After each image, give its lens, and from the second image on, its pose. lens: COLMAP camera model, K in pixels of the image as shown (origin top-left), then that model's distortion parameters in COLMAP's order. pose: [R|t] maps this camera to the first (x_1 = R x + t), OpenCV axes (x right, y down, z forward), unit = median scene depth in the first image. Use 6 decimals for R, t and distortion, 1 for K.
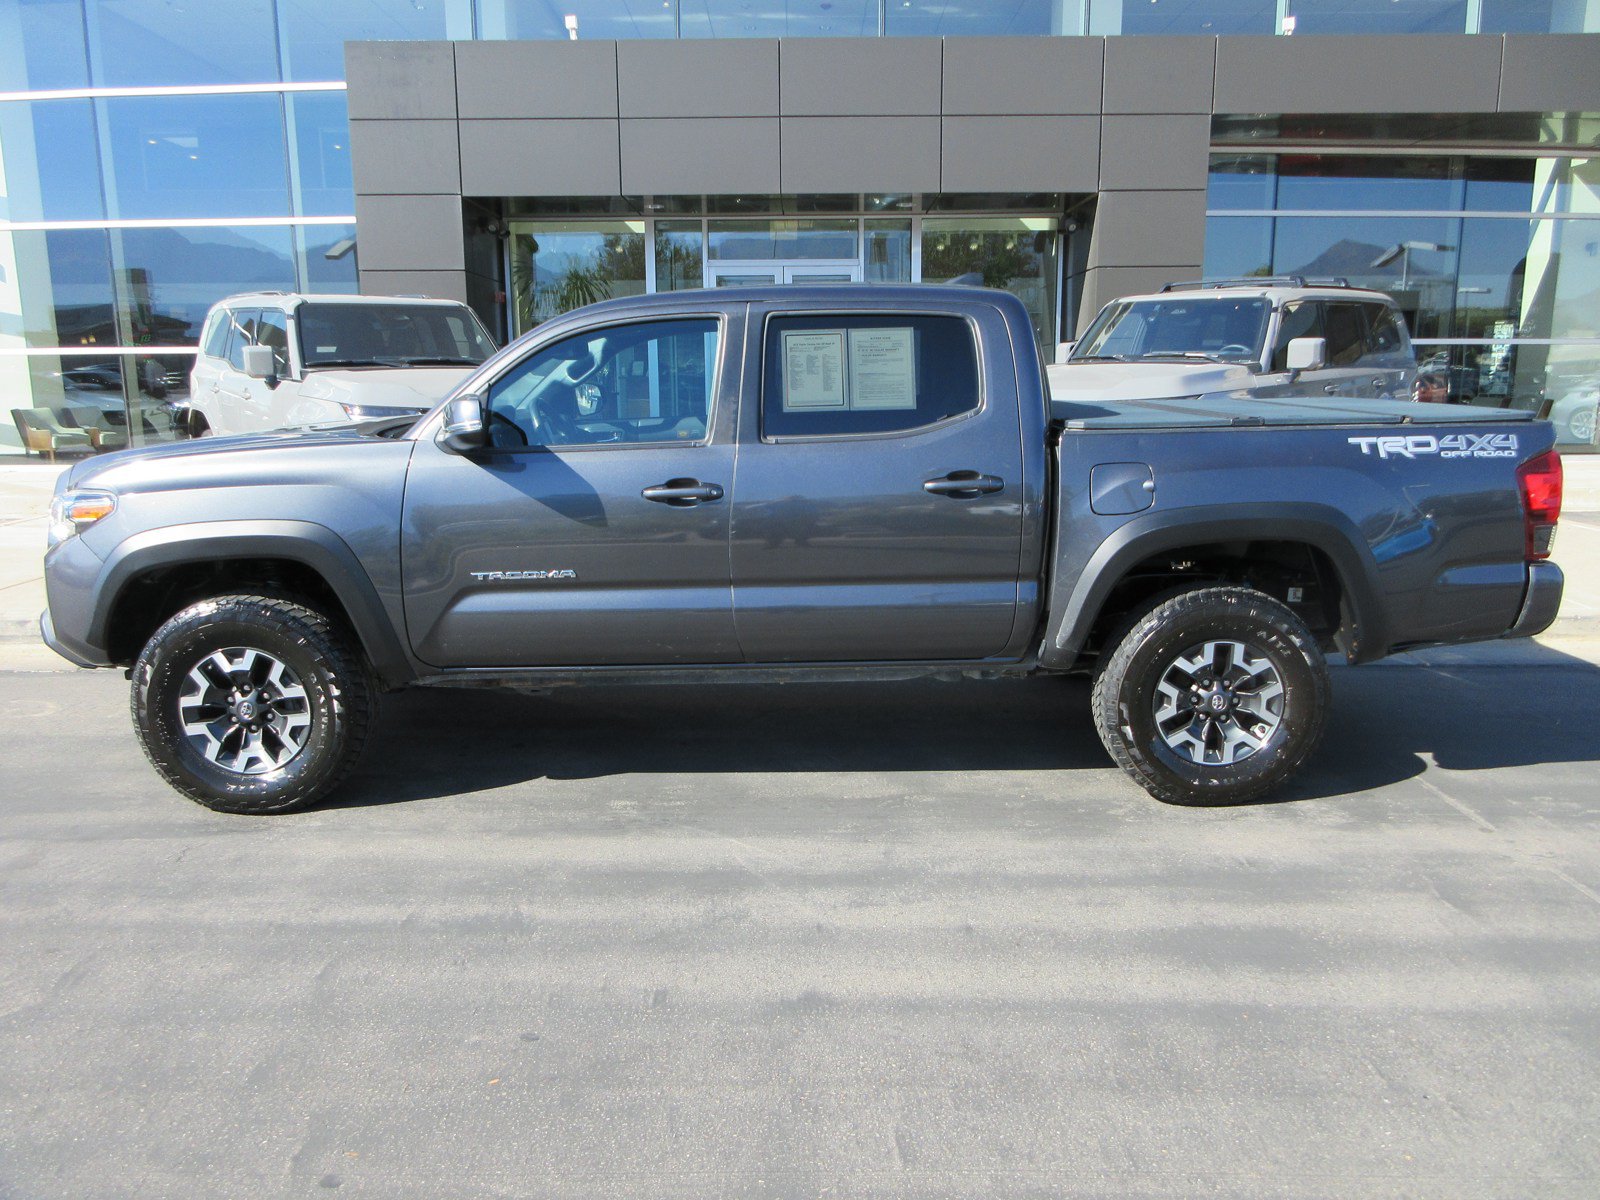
lens RADIAL K [[1186.7, 0, 800.0], [0, 1186.7, 600.0], [0, 0, 1]] dist [0.001621, 0.003494]
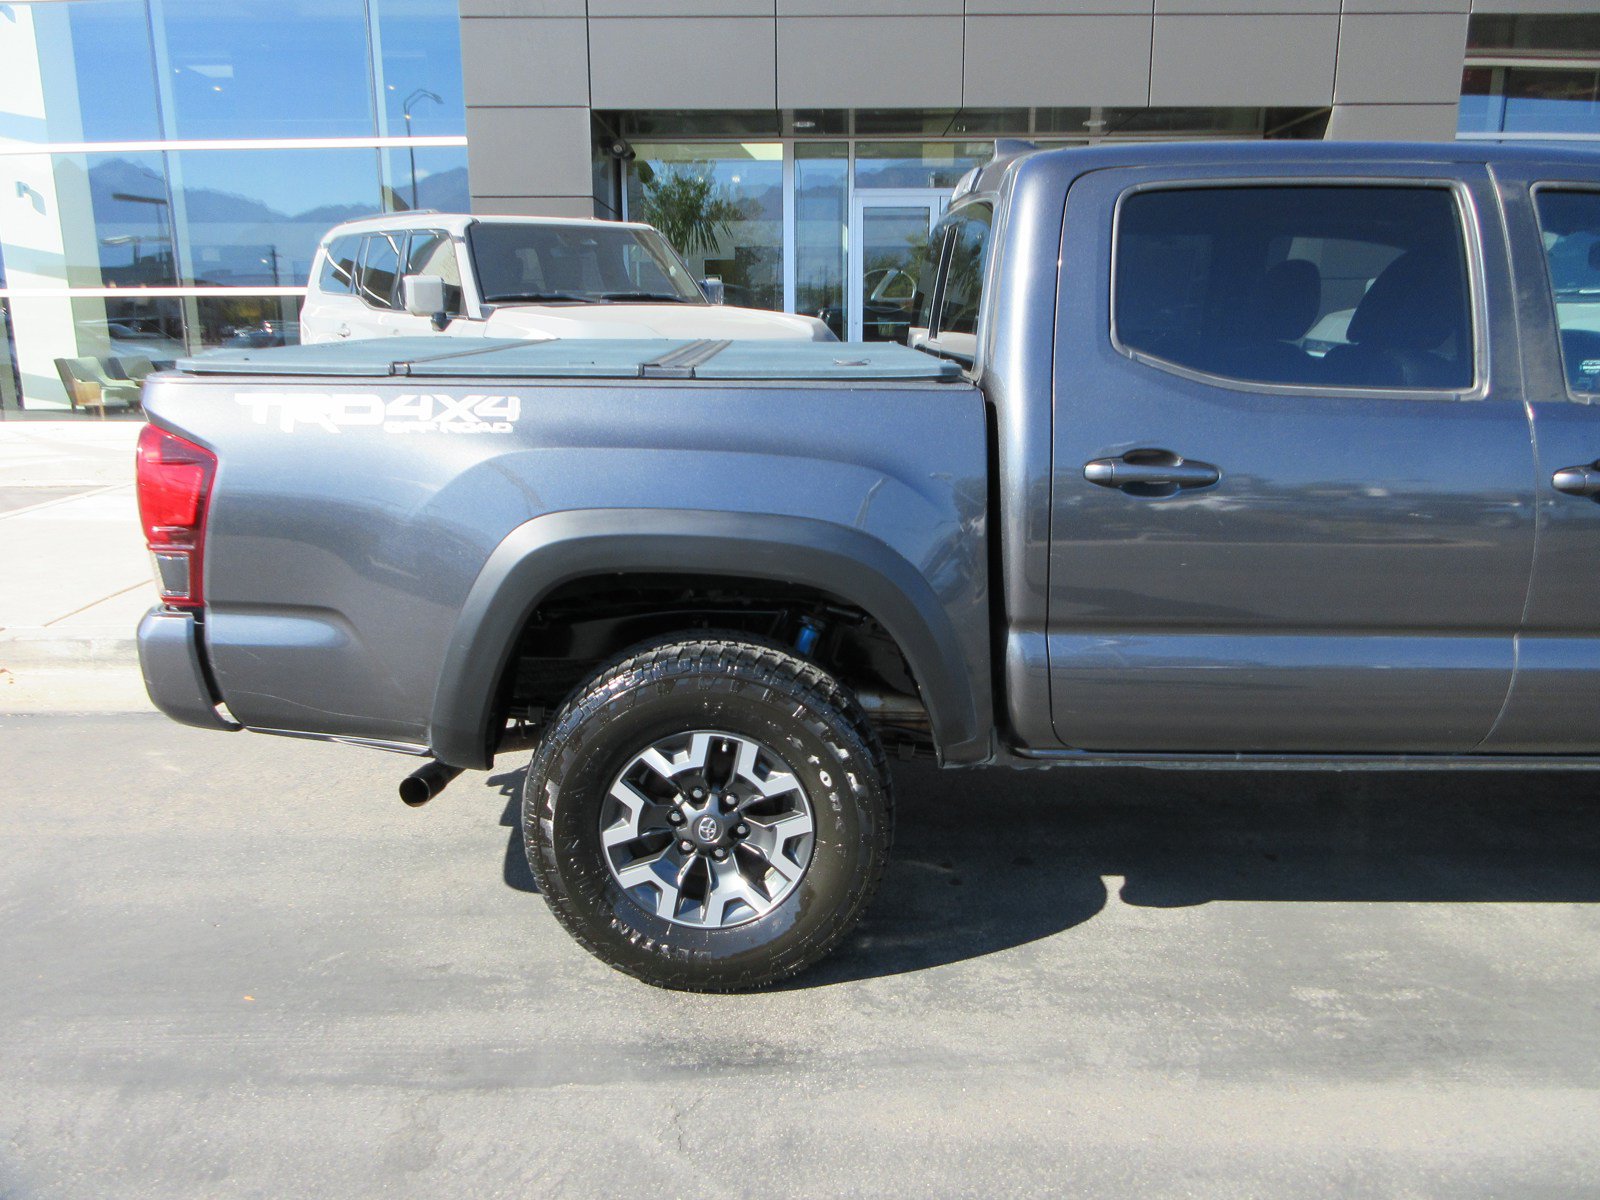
lens RADIAL K [[1186.7, 0, 800.0], [0, 1186.7, 600.0], [0, 0, 1]] dist [0.001621, 0.003494]
pose [[0.999990, 0.003223, 0.003100, -0.429531], [-0.003335, 0.999319, 0.036759, -0.055075], [-0.002979, -0.036769, 0.999319, 0.408011]]
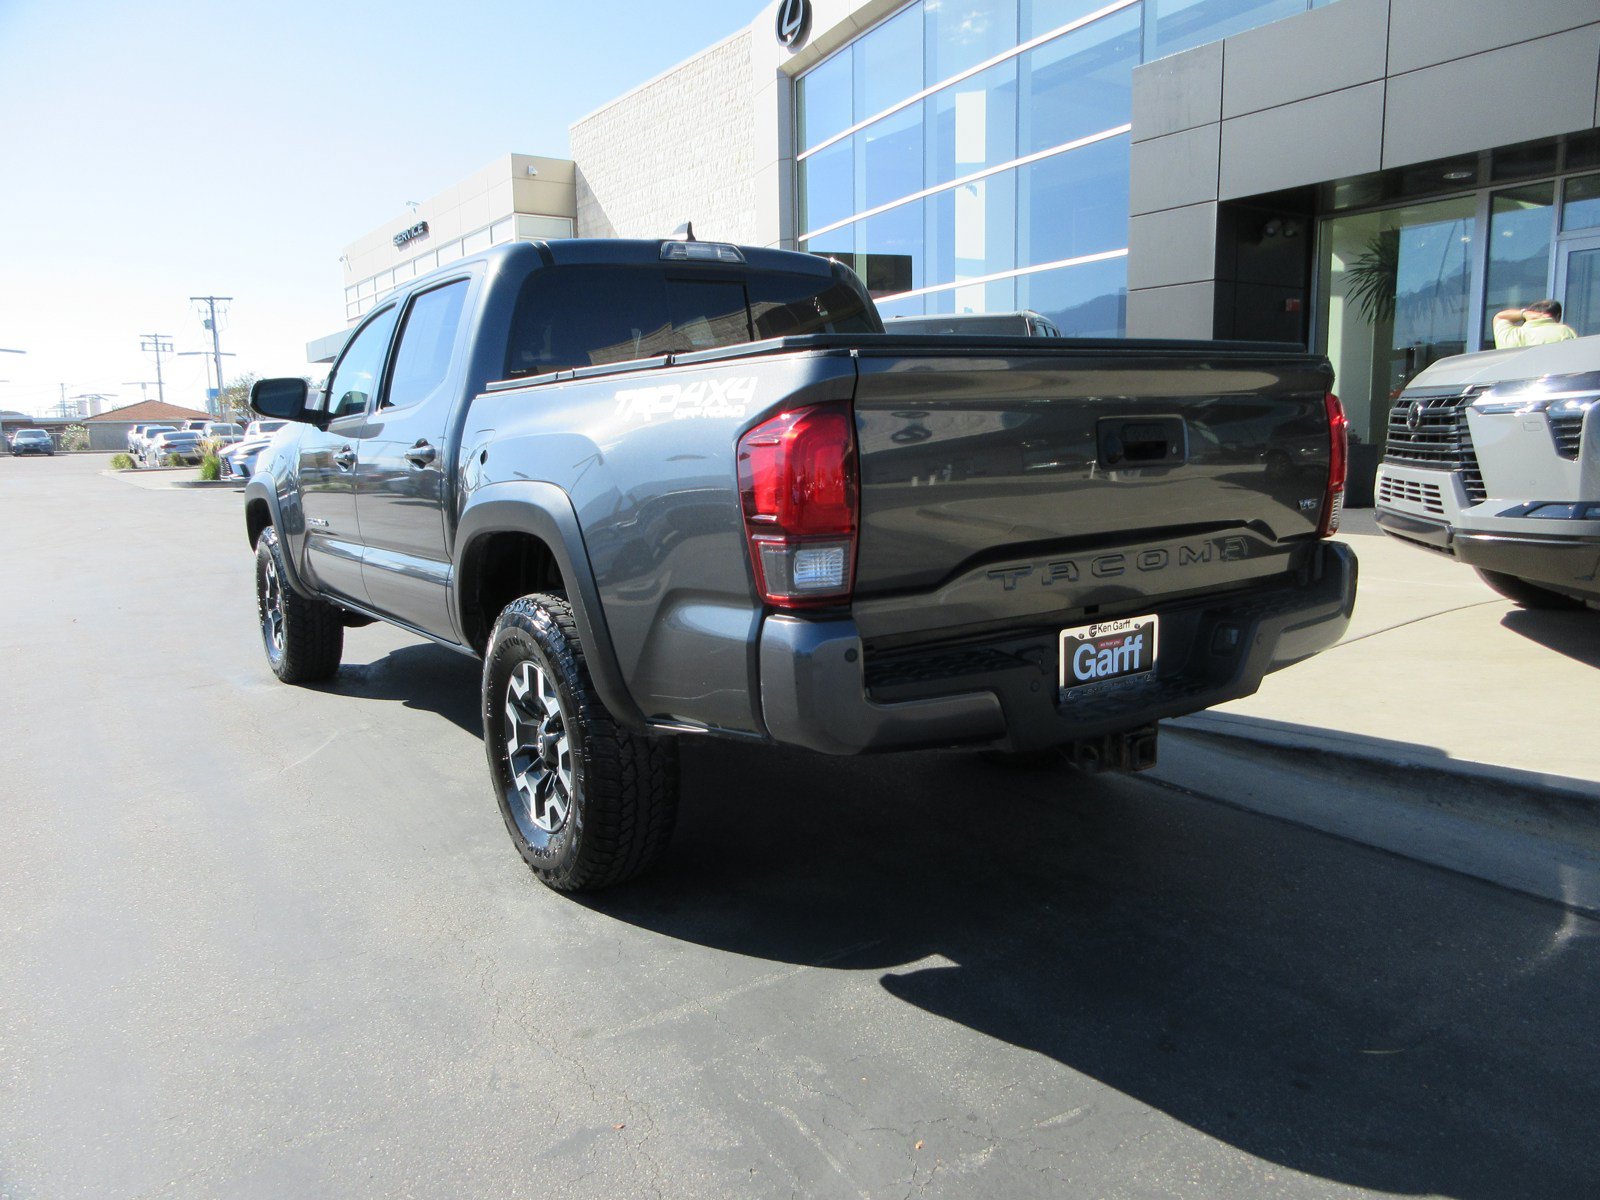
lens RADIAL K [[1186.7, 0, 800.0], [0, 1186.7, 600.0], [0, 0, 1]] dist [0.001621, 0.003494]
pose [[0.565920, 0.113588, -0.816598, 1.057460], [-0.140449, 0.989269, 0.040272, -0.059985], [0.812409, 0.091899, 0.575801, 0.691147]]
